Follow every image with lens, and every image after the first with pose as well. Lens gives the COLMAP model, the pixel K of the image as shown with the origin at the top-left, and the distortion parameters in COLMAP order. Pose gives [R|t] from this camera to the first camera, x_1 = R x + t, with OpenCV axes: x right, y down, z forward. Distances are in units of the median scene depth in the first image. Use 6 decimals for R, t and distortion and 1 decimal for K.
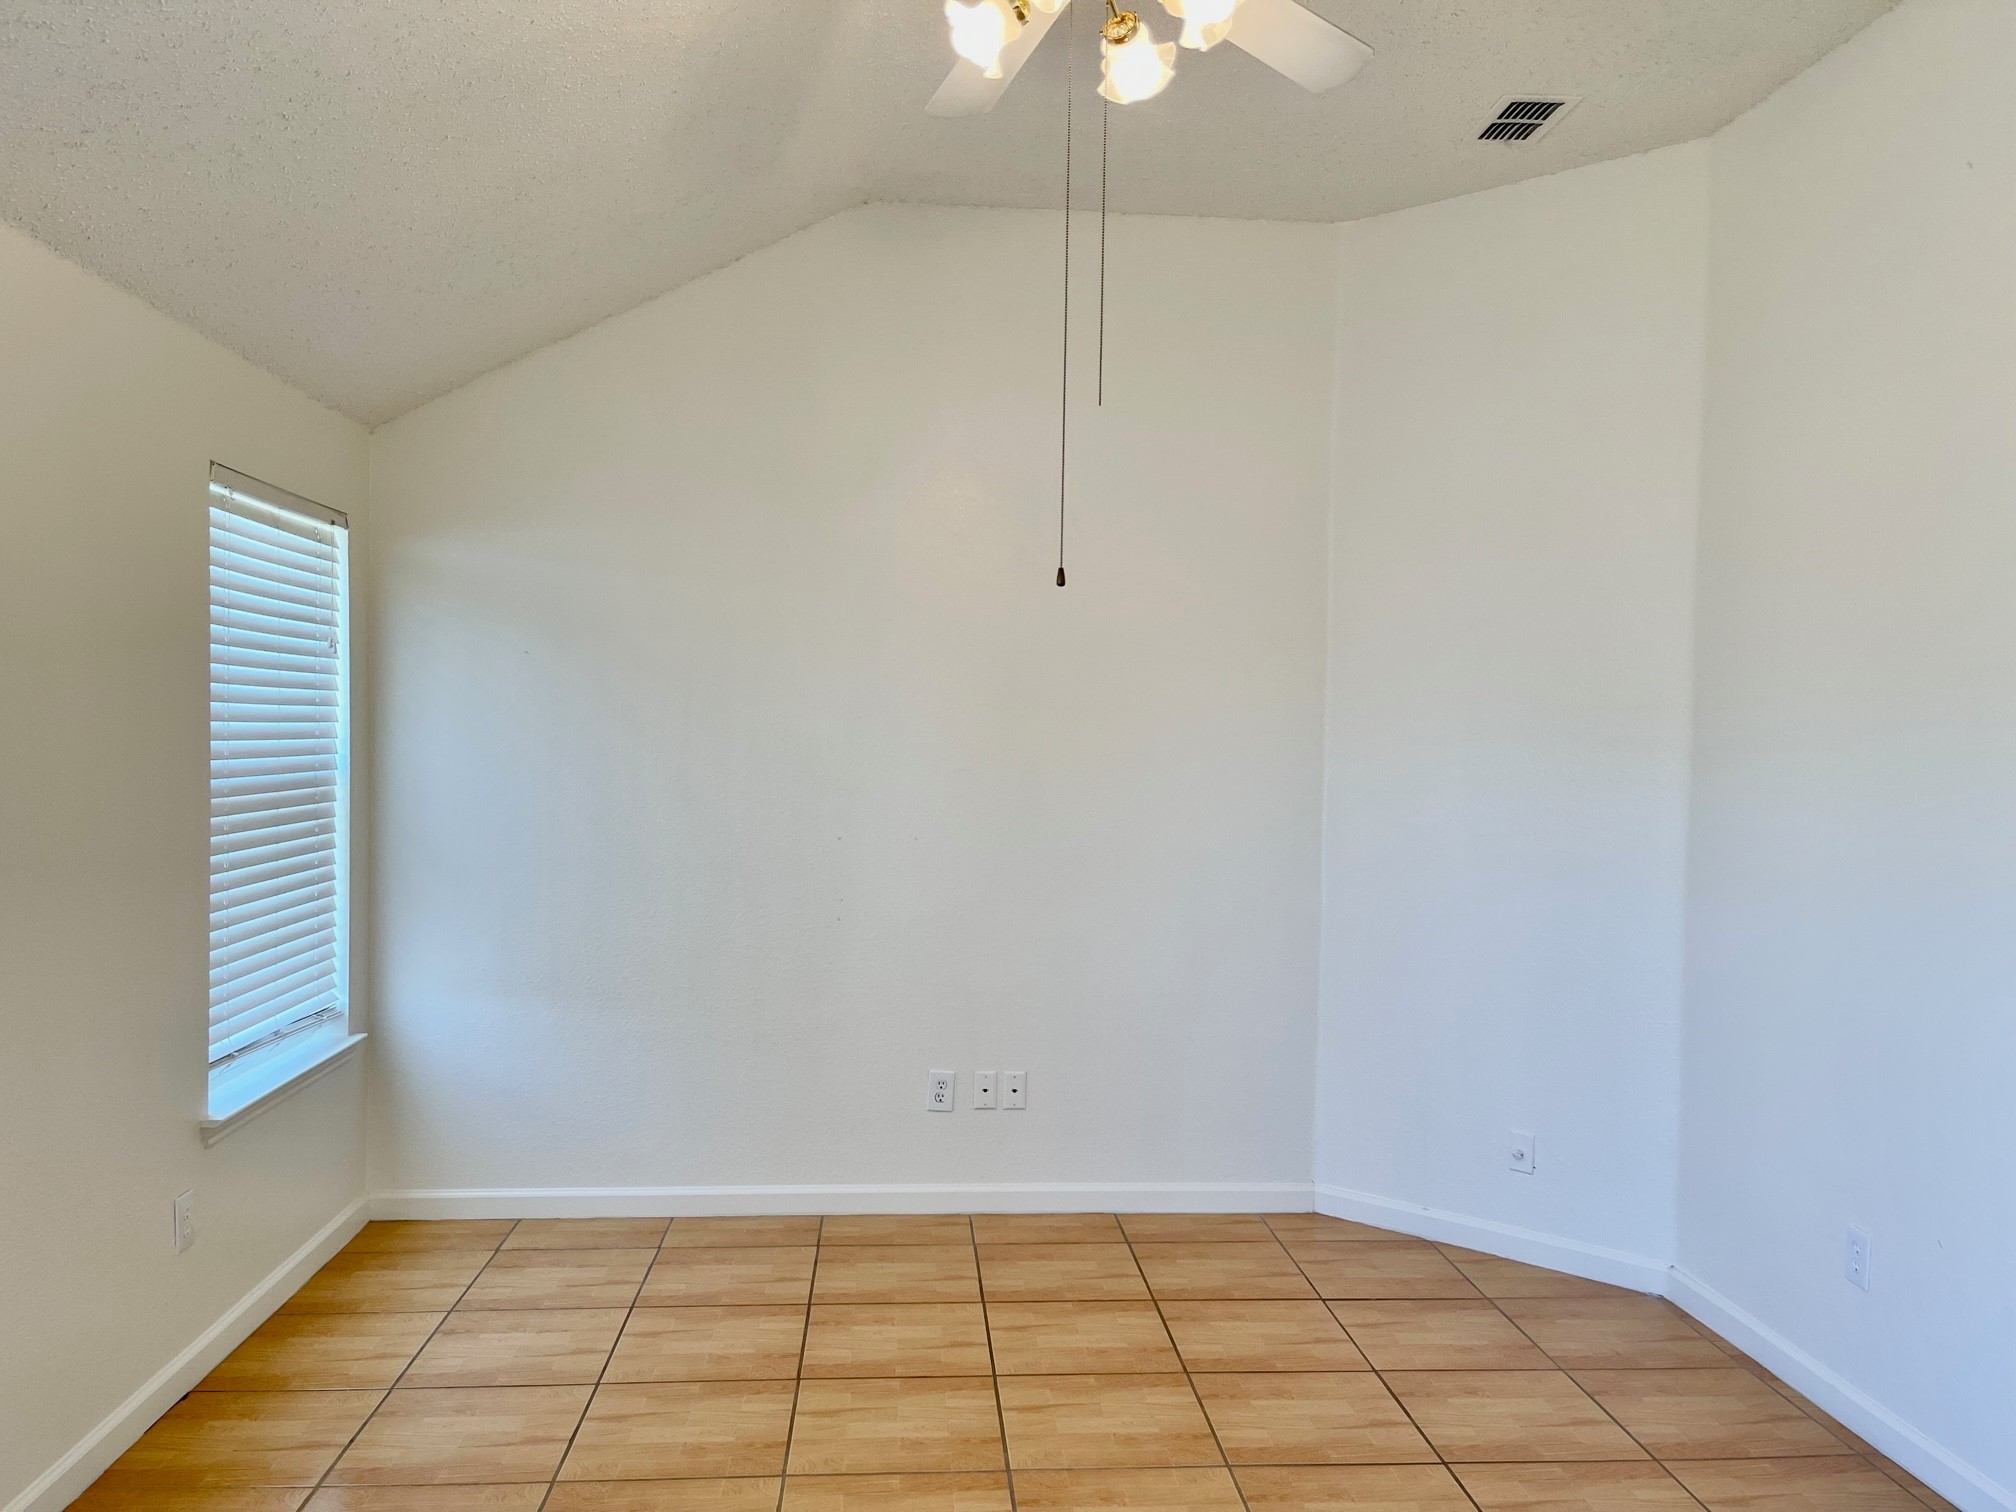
lens RADIAL K [[1540.9, 0, 1015.1], [0, 1540.9, 759.7], [0, 0, 1]] dist [0.011490, -0.000553]
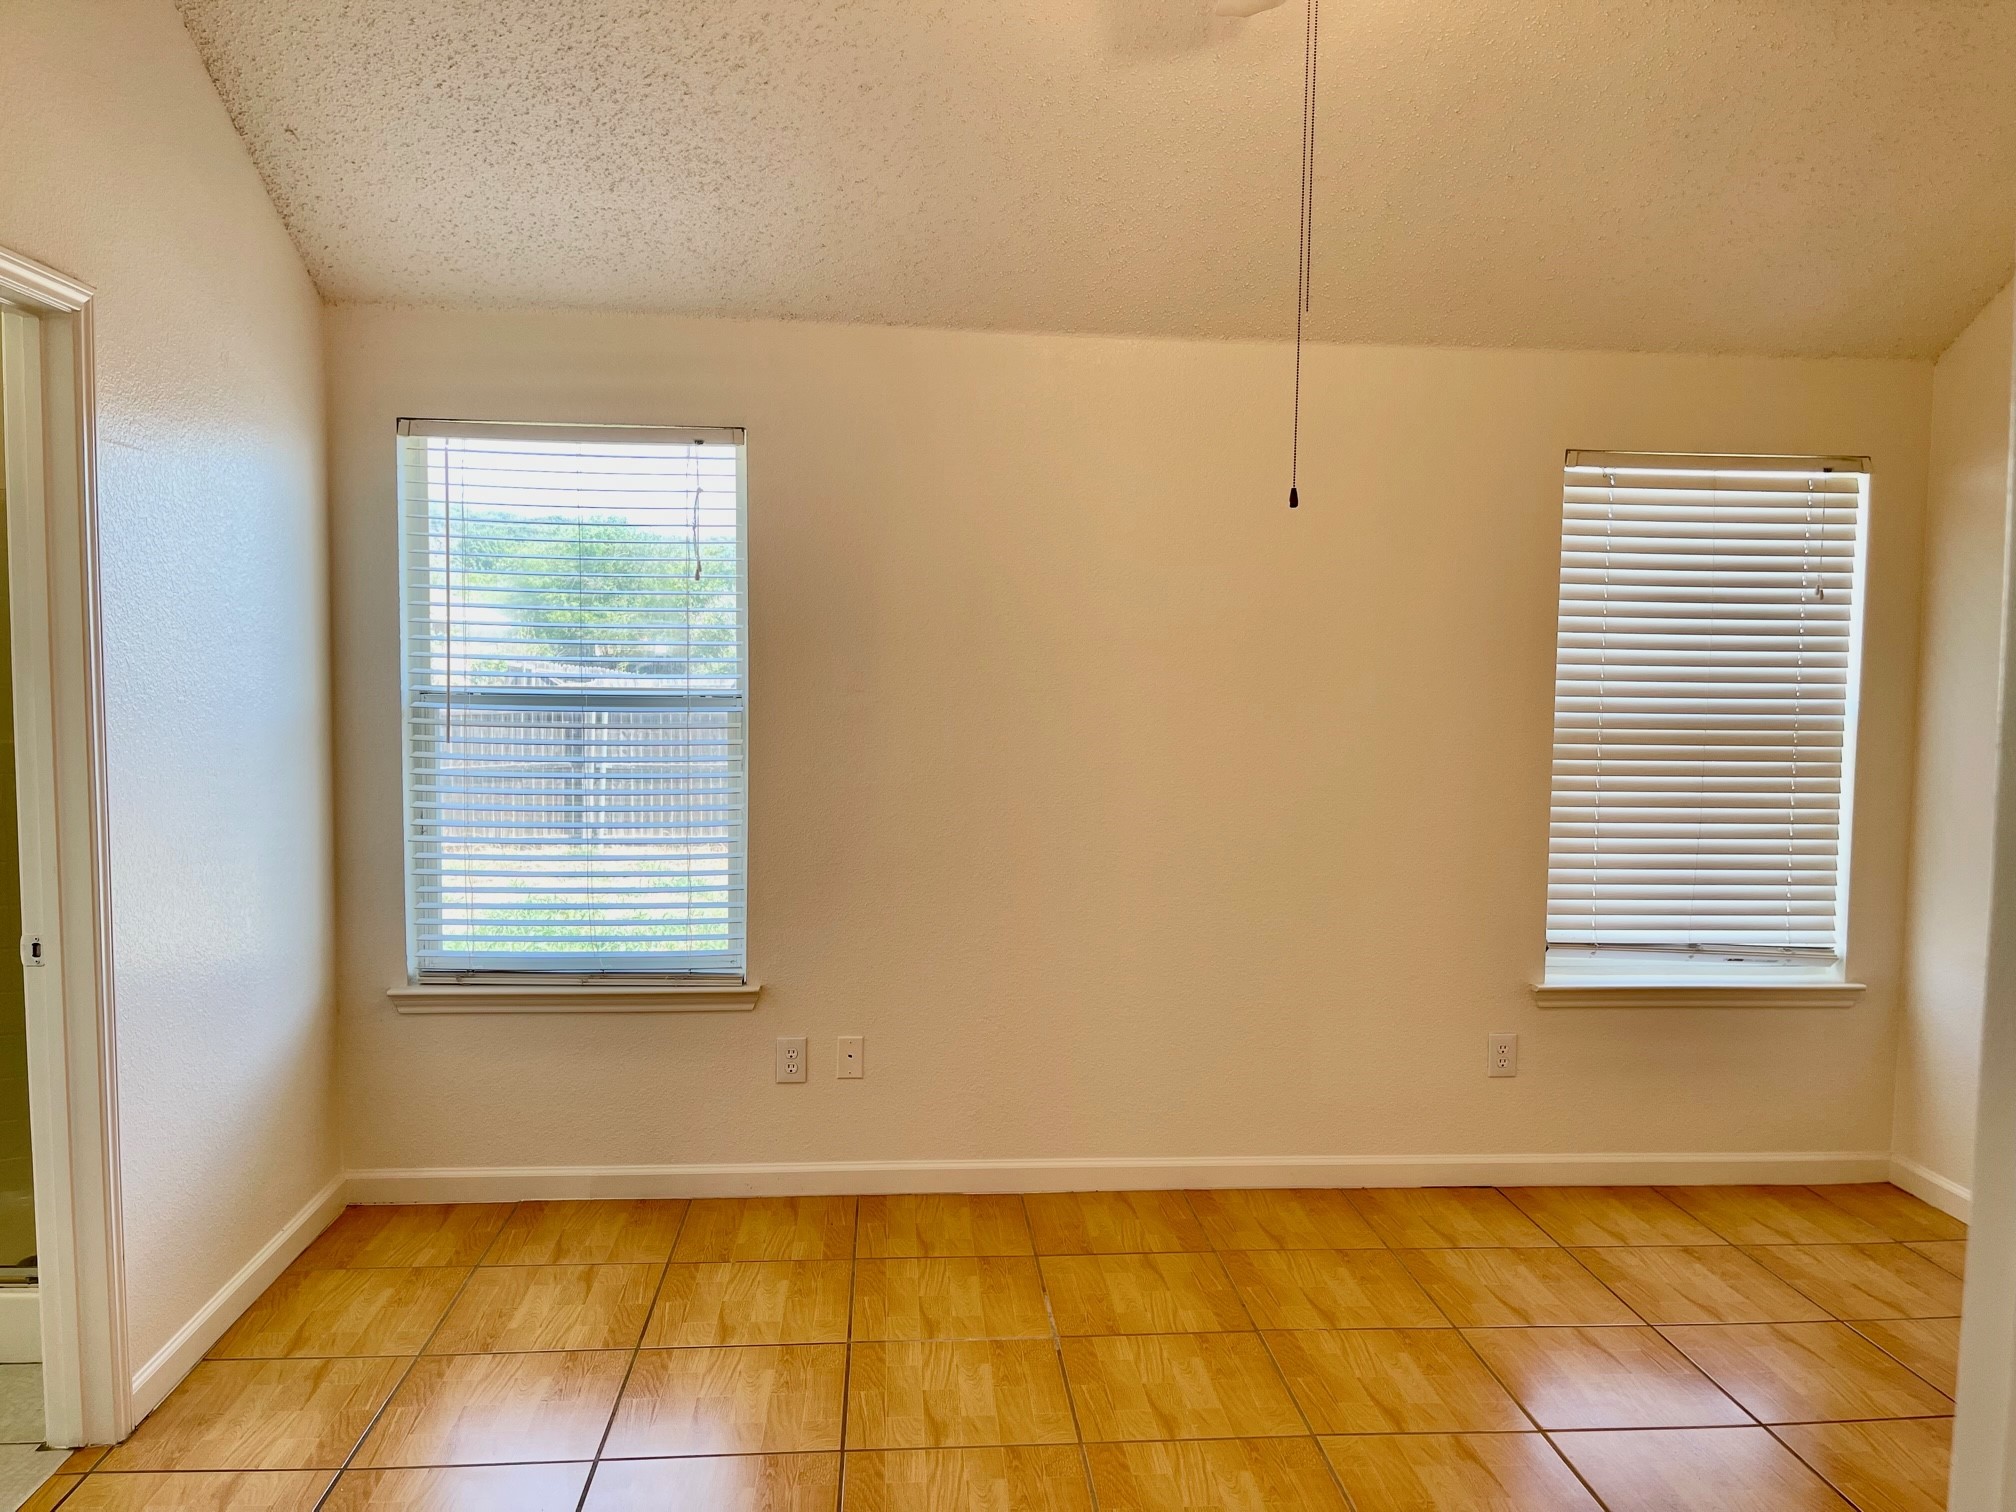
lens RADIAL K [[1540.9, 0, 1014.3], [0, 1540.9, 755.5], [0, 0, 1]] dist [0.011490, -0.000553]
pose [[0.023364, 0.052711, -0.998336, 0.628554], [-0.037457, 0.997954, 0.051814, 0.000660], [0.999025, 0.036184, 0.025290, 0.496122]]
